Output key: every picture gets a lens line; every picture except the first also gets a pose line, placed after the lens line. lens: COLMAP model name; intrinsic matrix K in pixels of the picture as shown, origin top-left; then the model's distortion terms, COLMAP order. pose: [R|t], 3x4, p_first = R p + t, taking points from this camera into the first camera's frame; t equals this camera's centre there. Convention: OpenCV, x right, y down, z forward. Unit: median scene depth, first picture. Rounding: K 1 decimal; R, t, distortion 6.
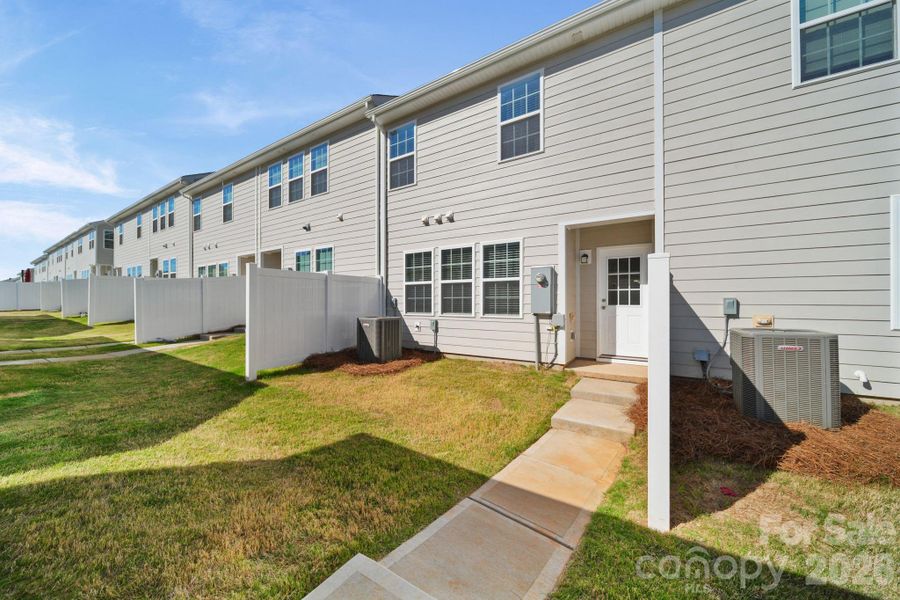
lens RADIAL K [[344.5, 0, 452.3], [0, 344.5, 300.3], [0, 0, 1]] dist [0.000876, -0.001083]
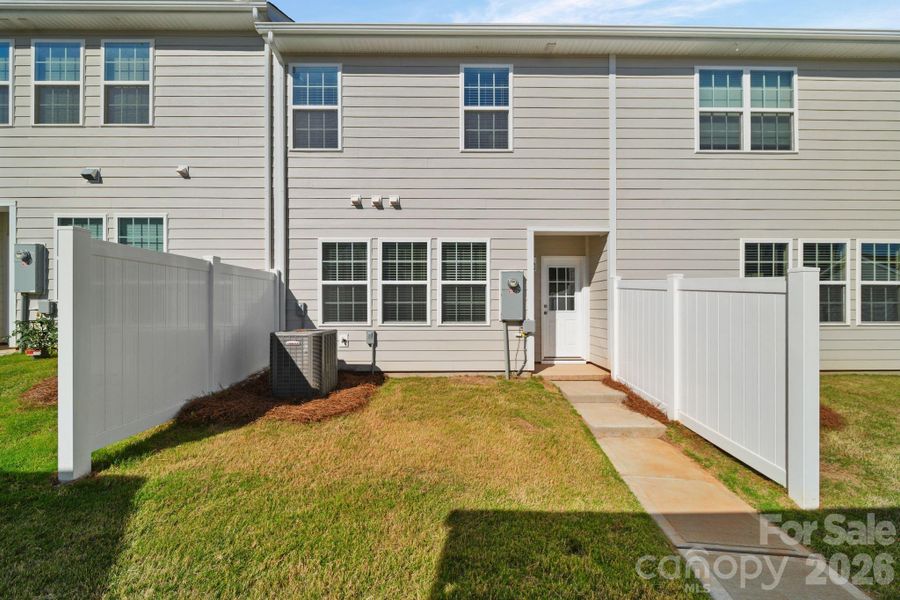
lens RADIAL K [[344.5, 0, 450.0], [0, 344.5, 304.3], [0, 0, 1]] dist [0.000876, -0.001083]
pose [[0.815353, 0.002716, 0.578957, -0.393451], [-0.002993, 0.999995, -0.000476, -0.003732], [-0.578956, -0.001345, 0.815358, 0.288325]]
